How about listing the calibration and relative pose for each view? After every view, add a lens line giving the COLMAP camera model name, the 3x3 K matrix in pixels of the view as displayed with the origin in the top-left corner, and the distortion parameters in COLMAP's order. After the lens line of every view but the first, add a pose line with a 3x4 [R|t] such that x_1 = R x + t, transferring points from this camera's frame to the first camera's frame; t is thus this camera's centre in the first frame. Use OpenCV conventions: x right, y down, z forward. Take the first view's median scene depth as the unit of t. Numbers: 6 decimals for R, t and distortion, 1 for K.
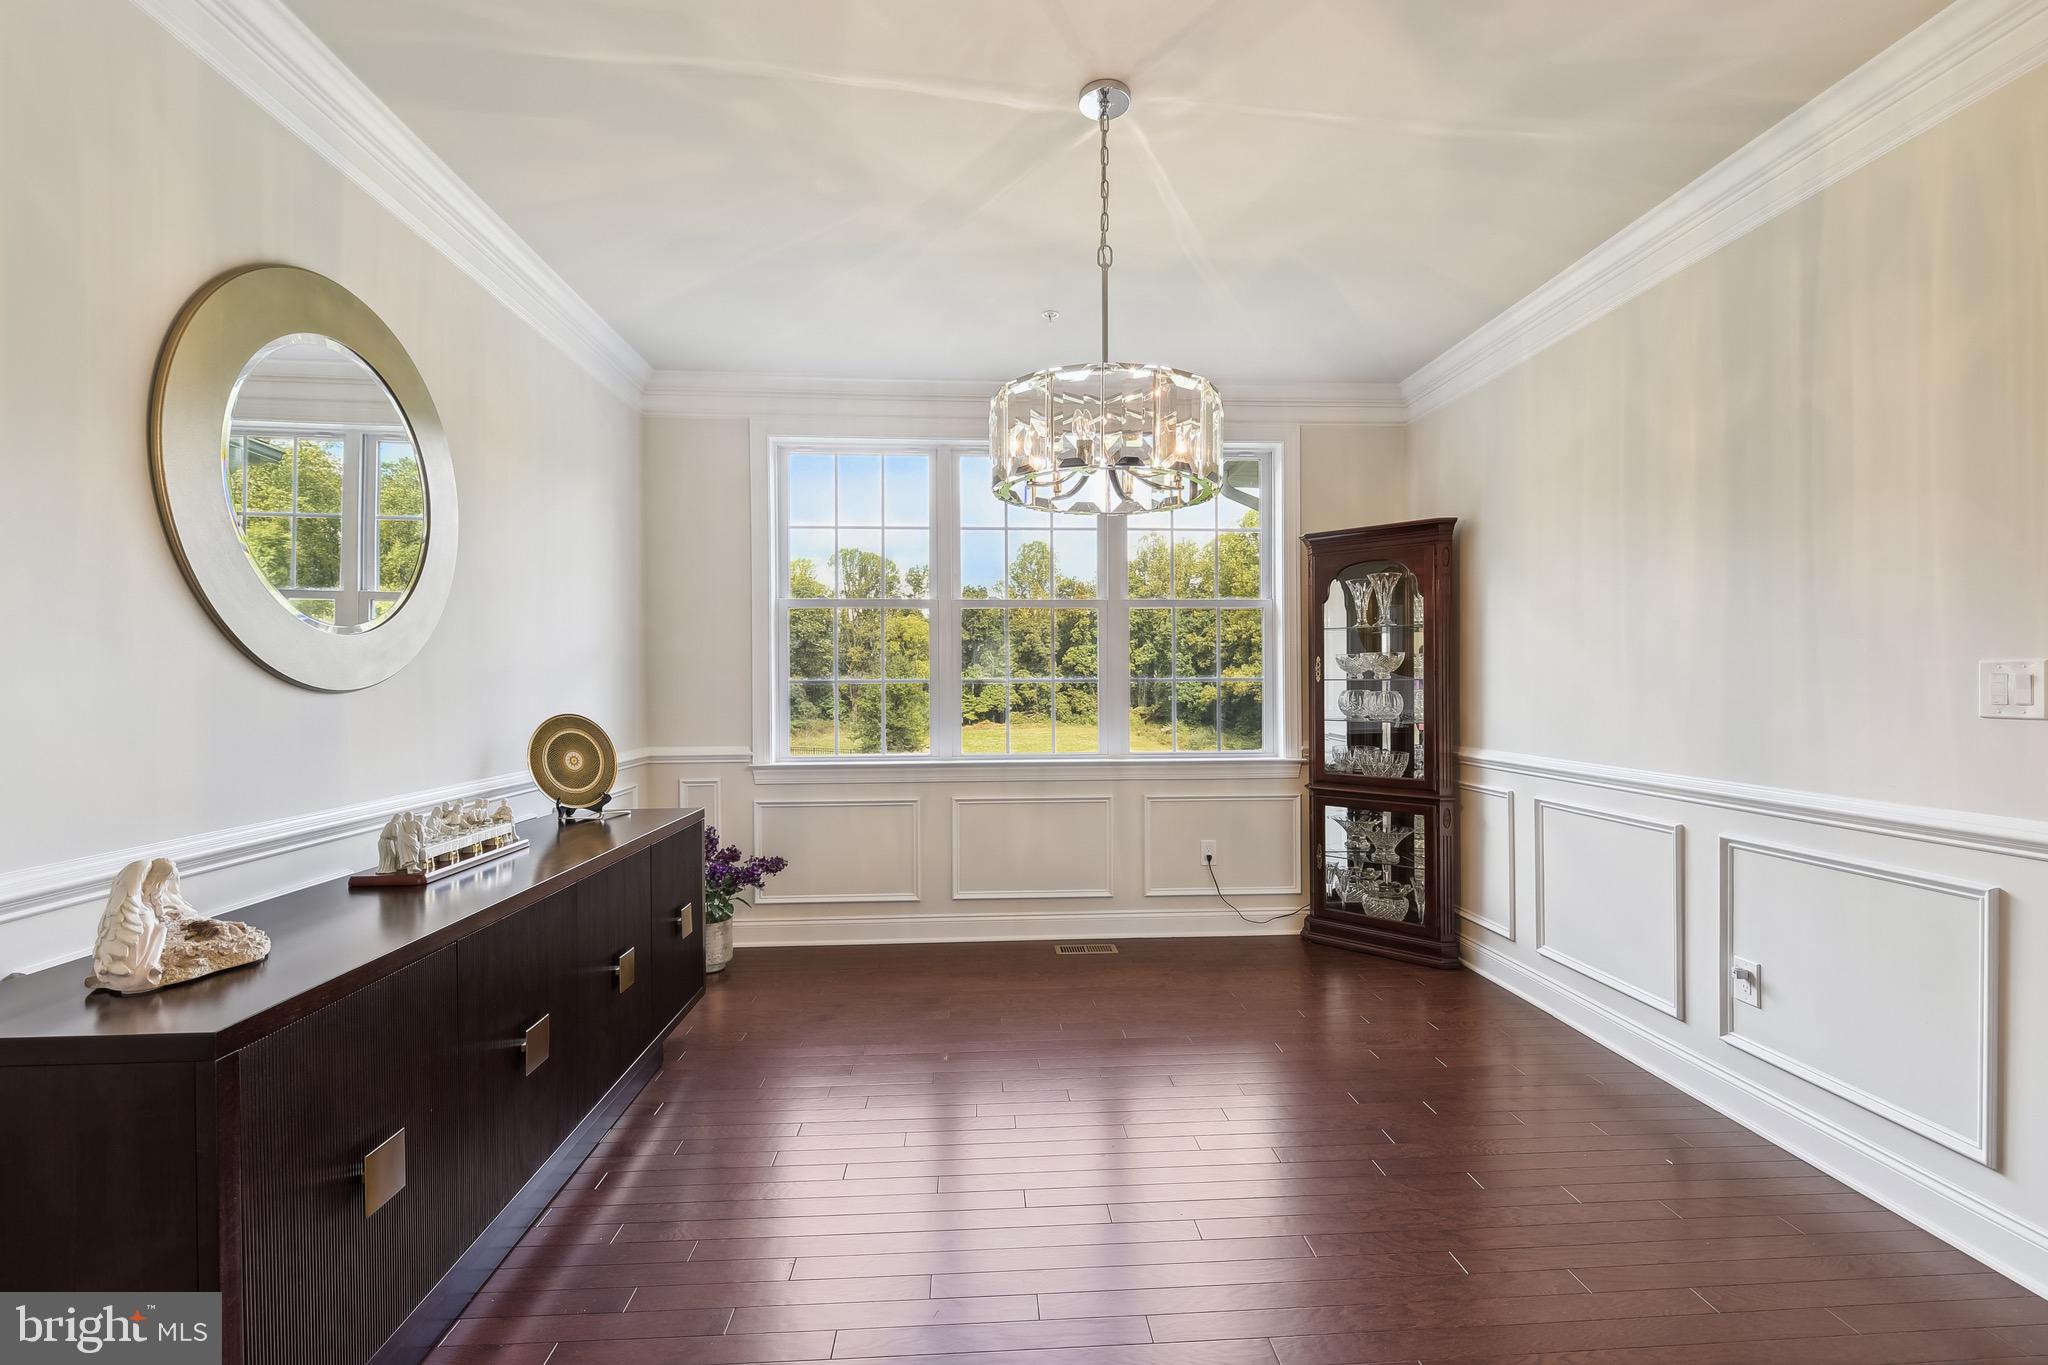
lens RADIAL K [[883.4, 0, 1024.1], [0, 883.4, 677.0], [0, 0, 1]] dist [0.001782, -0.000437]
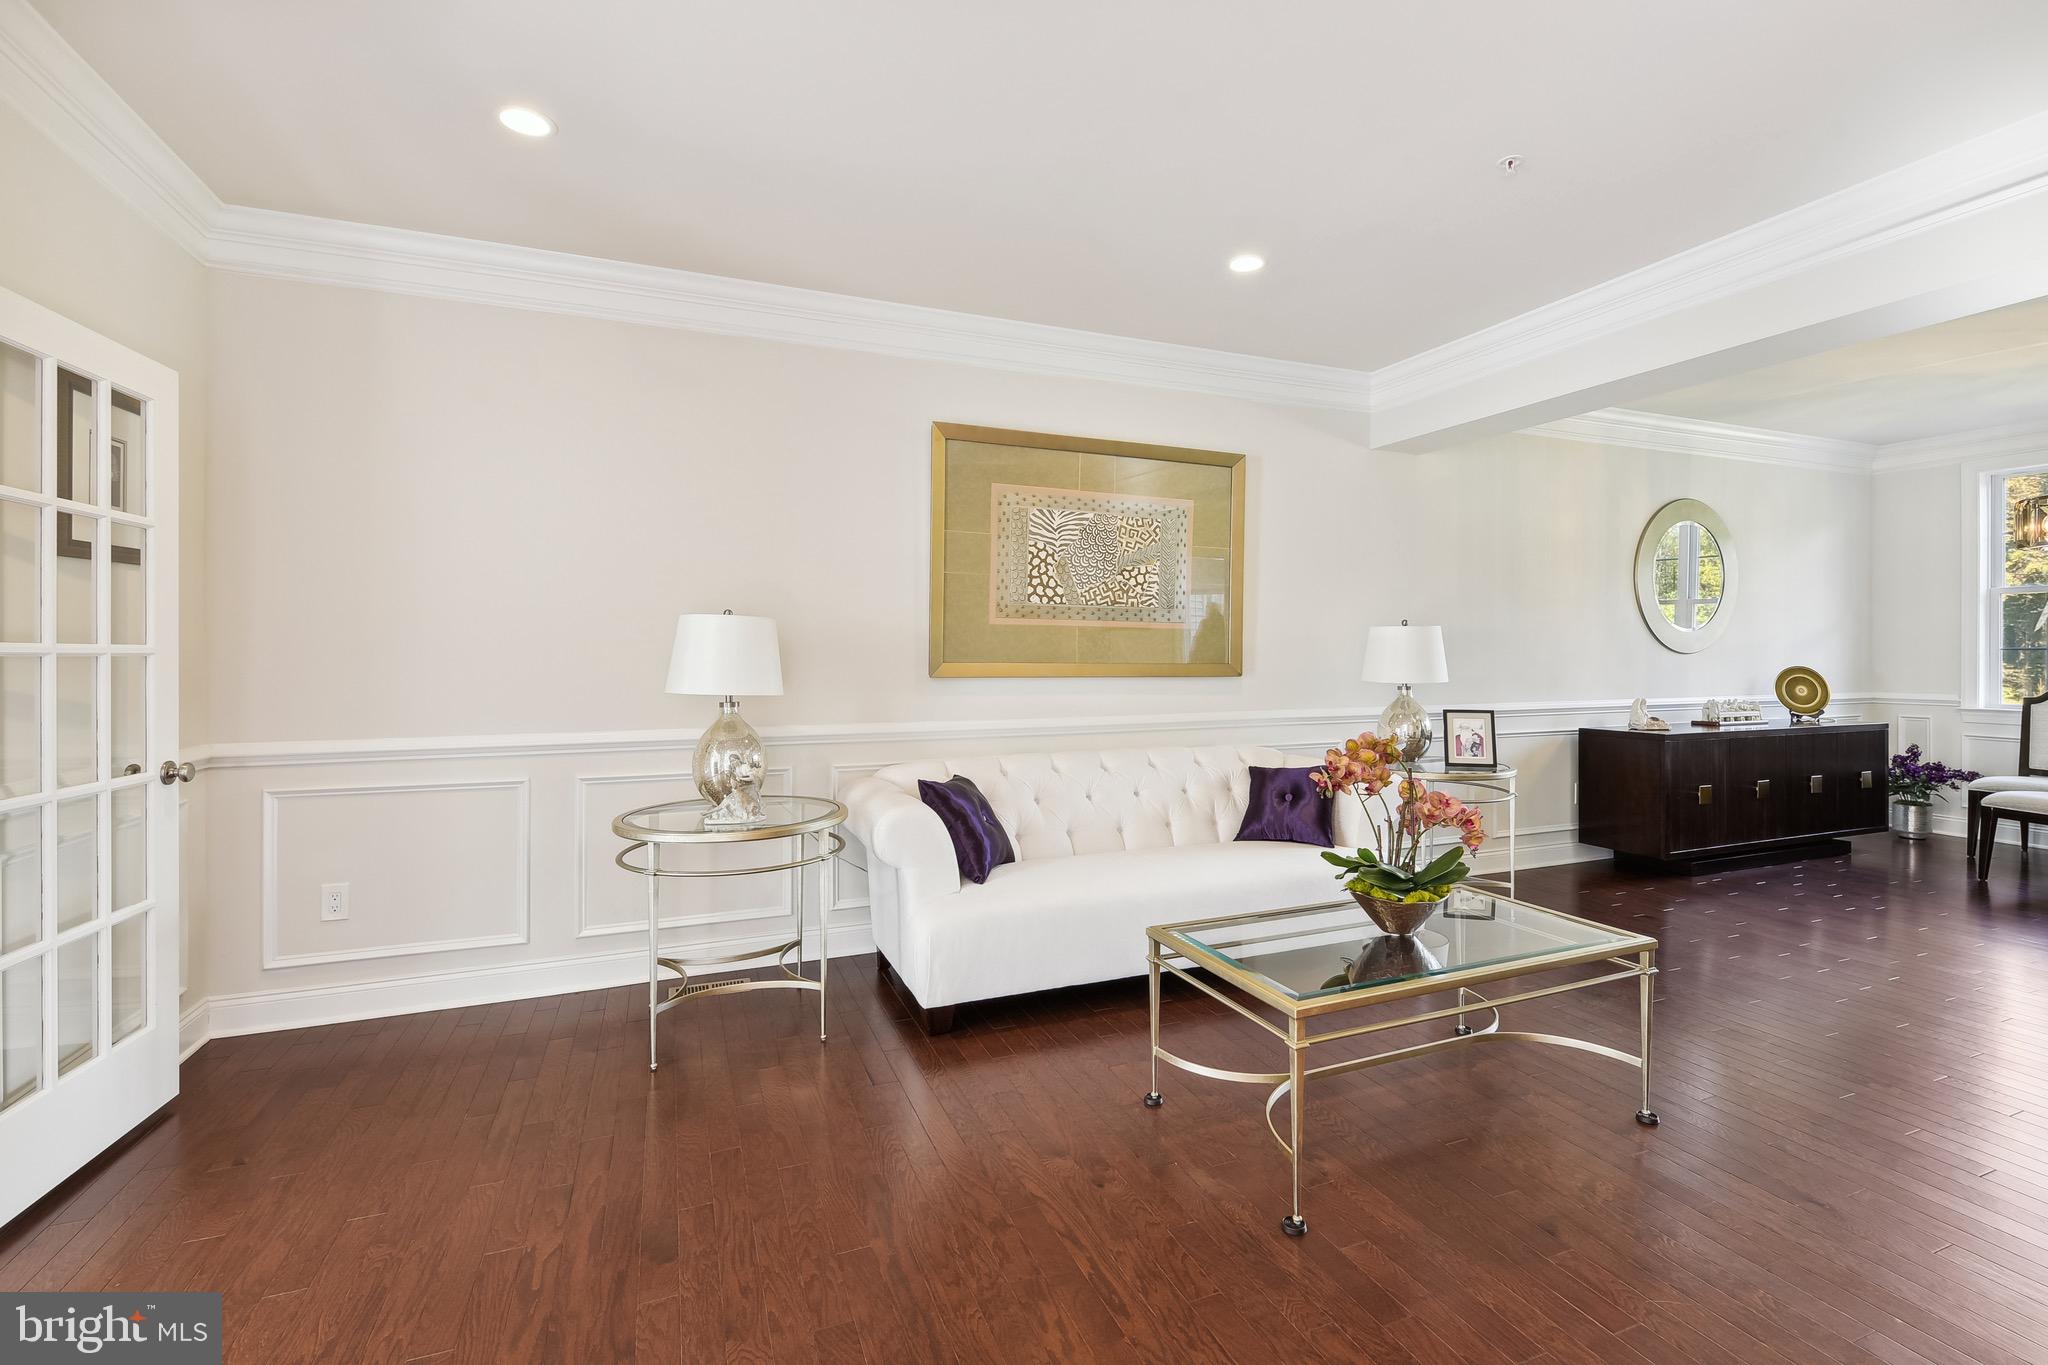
lens RADIAL K [[882.5, 0, 1043.5], [0, 882.5, 672.4], [0, 0, 1]] dist [0.002726, -0.000695]
pose [[0.315019, 0.023979, -0.948782, 0.815442], [0.005623, 0.999616, 0.027131, -0.006888], [0.949069, -0.013882, 0.314764, -1.201297]]
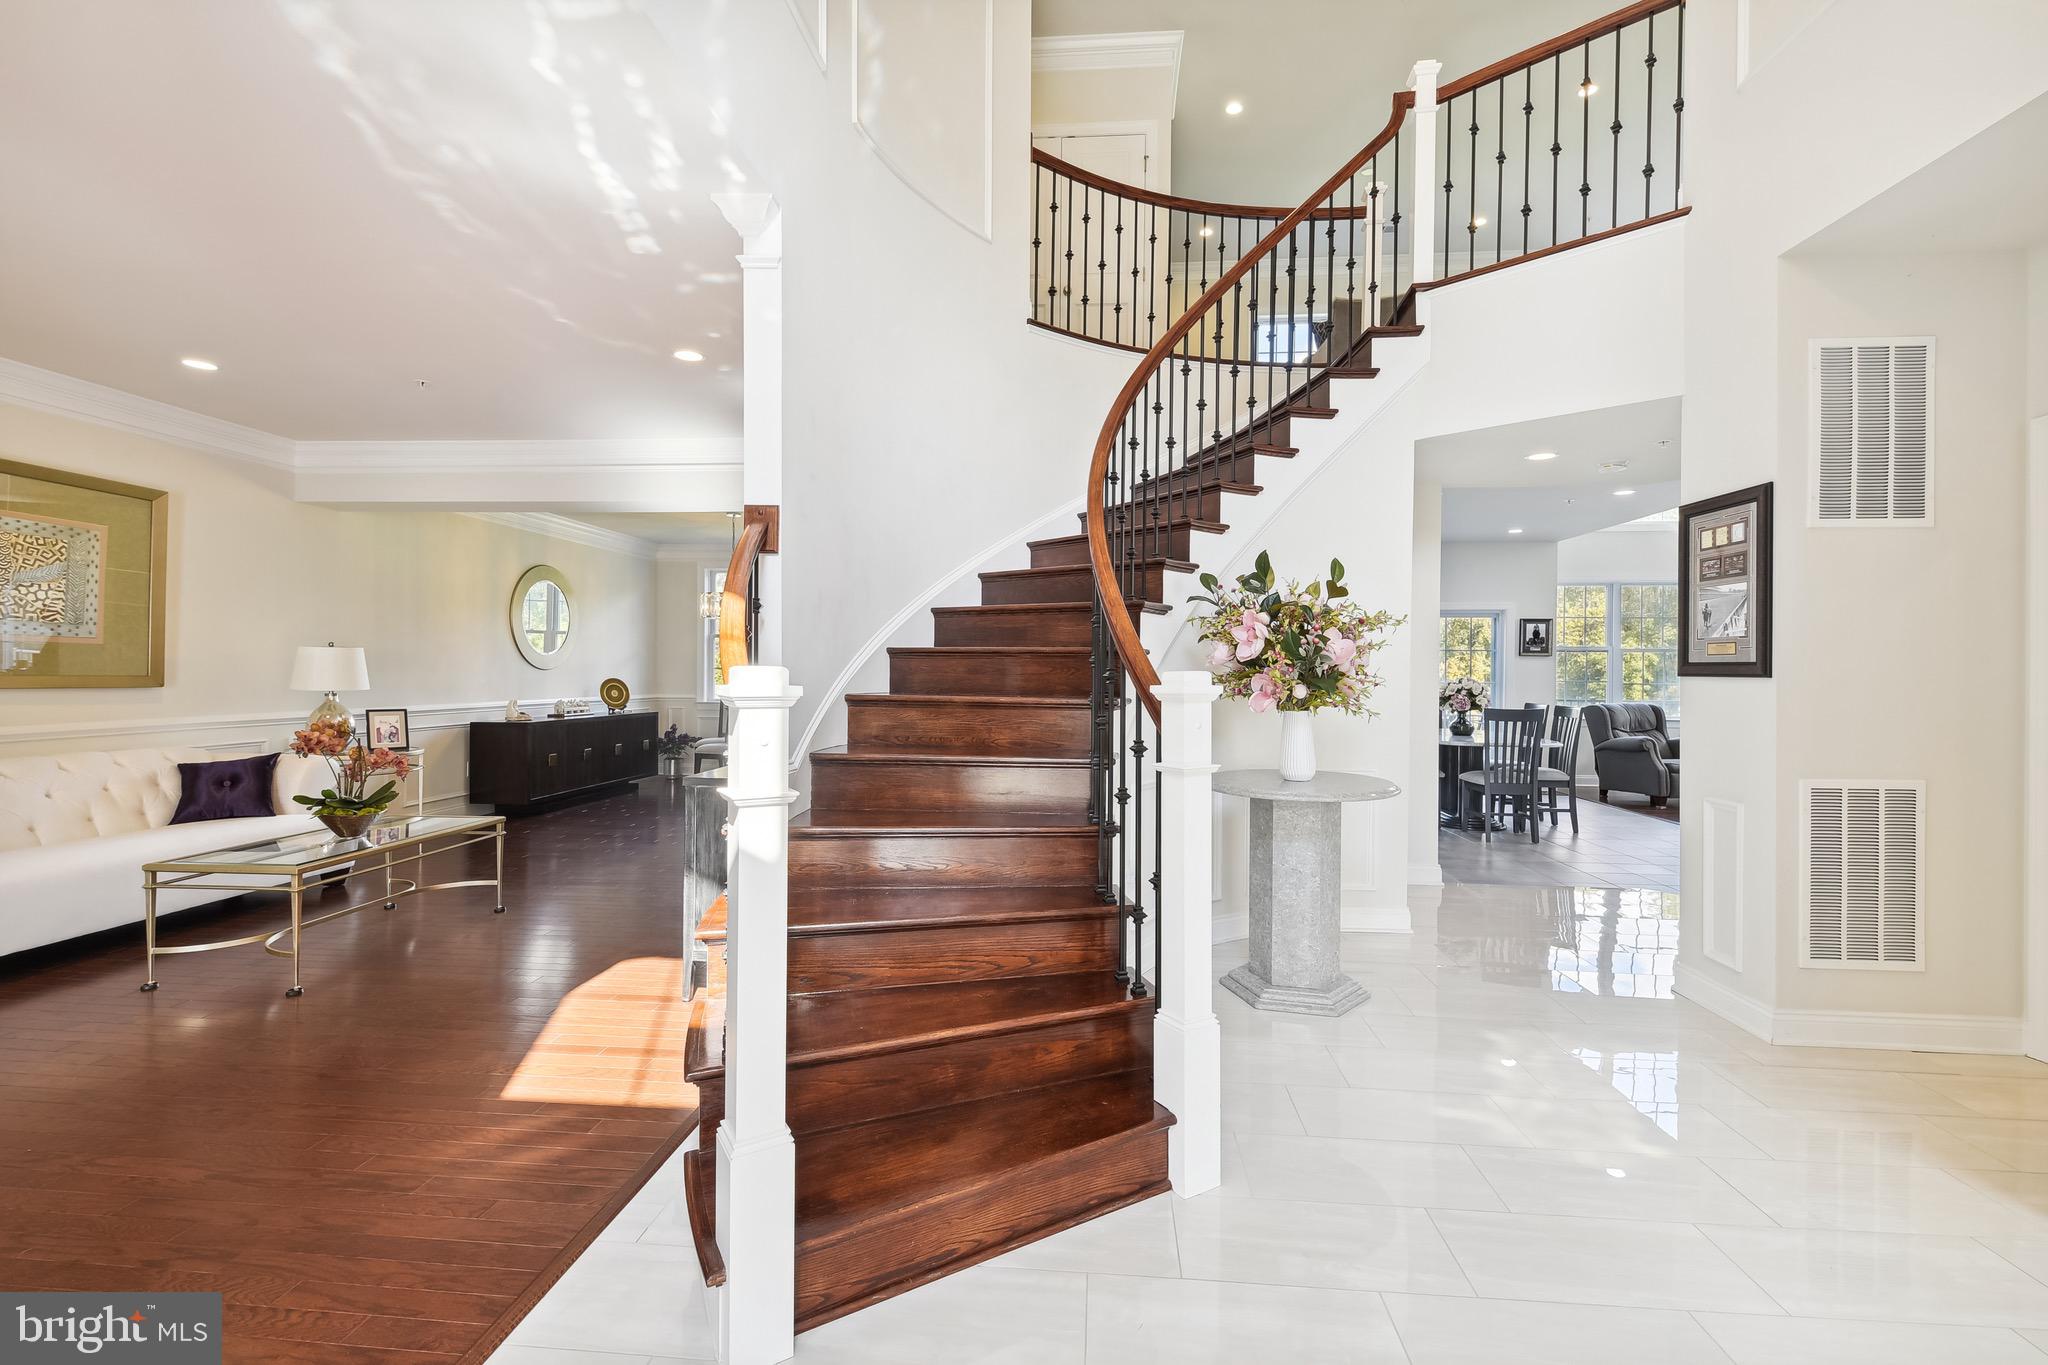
lens RADIAL K [[882.5, 0, 1043.5], [0, 882.5, 672.4], [0, 0, 1]] dist [0.002726, -0.000695]
pose [[0.990281, 0.013858, -0.138387, 1.416486], [-0.012999, 0.999890, 0.007111, -0.019327], [0.138471, -0.005243, 0.990353, -1.865477]]
